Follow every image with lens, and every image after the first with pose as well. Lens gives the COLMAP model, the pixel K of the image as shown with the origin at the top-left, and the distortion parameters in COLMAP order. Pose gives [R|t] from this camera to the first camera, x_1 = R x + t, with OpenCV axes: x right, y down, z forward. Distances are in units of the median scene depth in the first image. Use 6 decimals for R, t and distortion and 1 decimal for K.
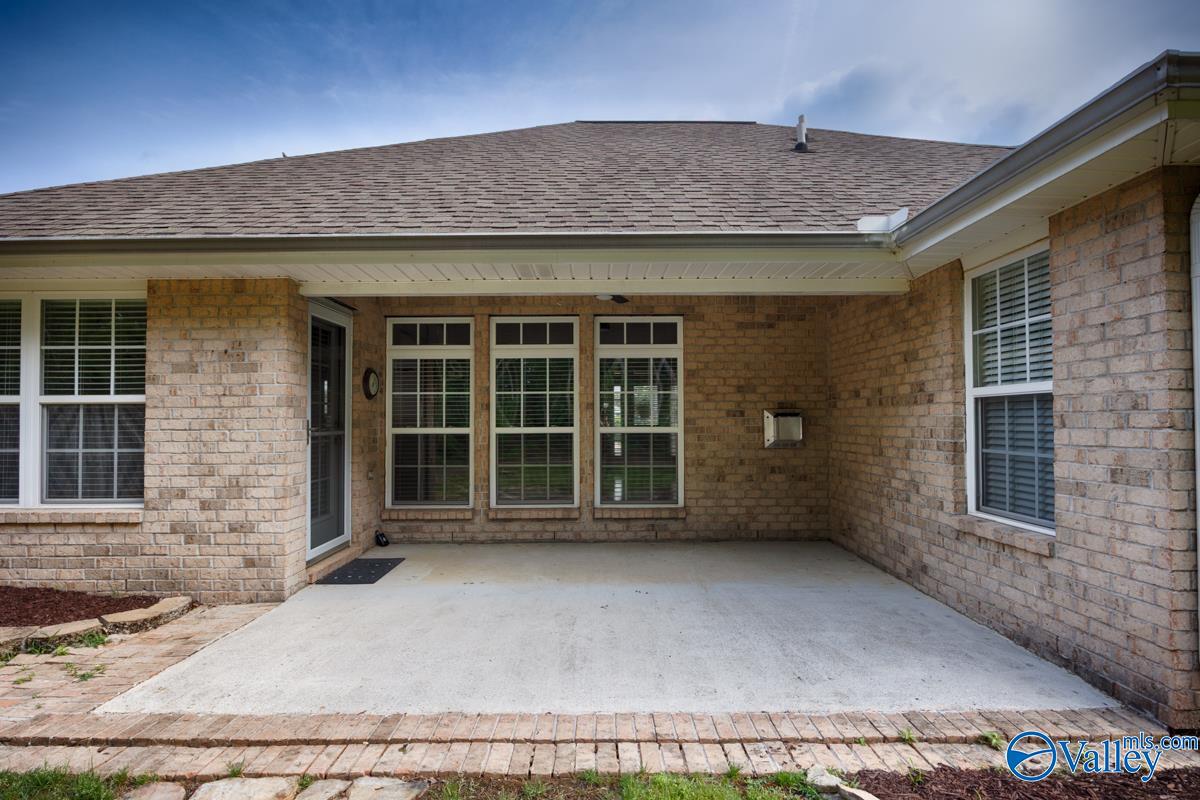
lens RADIAL K [[575.8, 0, 600.7], [0, 575.8, 403.3], [0, 0, 1]] dist [-0.005680, -0.002034]
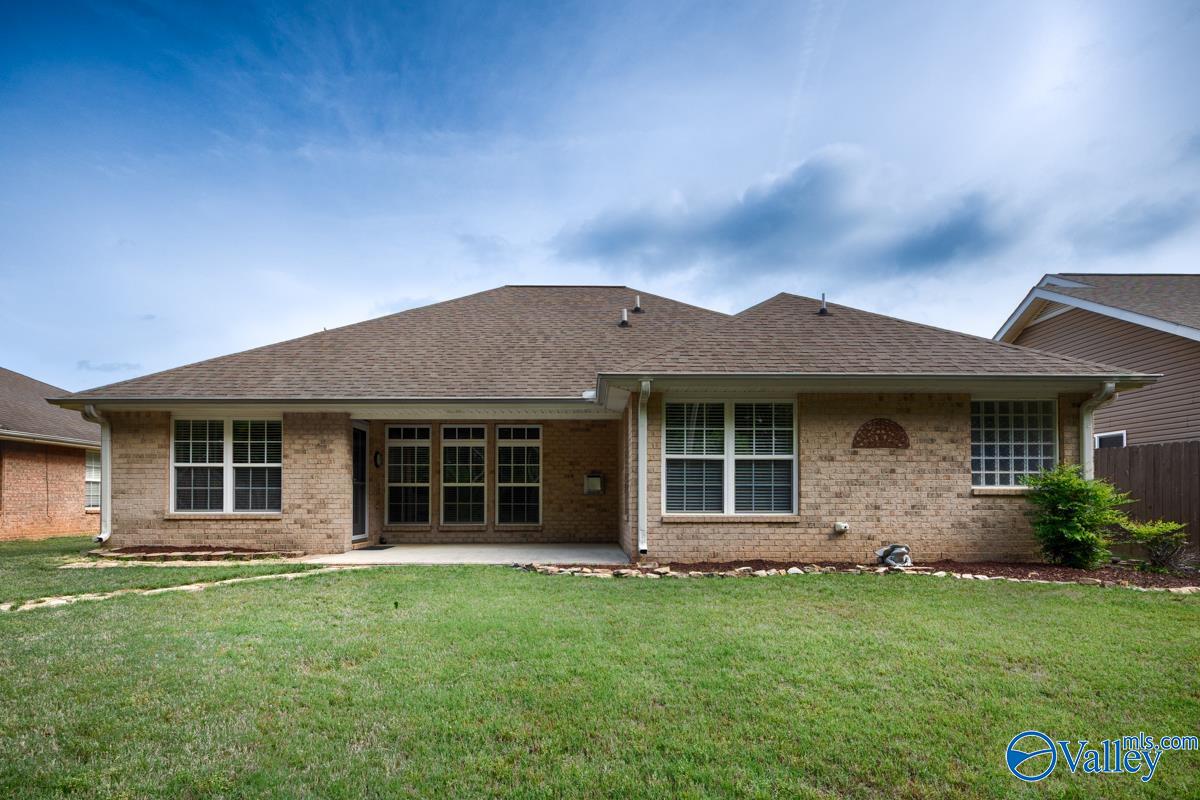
lens RADIAL K [[615.3, 0, 595.4], [0, 615.3, 489.3], [0, 0, 1]] dist [-0.002252, 0.000300]
pose [[0.999979, 0.005540, 0.003268, 0.328647], [-0.005562, 0.999960, 0.006952, 0.048723], [-0.003229, -0.006970, 0.999970, -1.080510]]
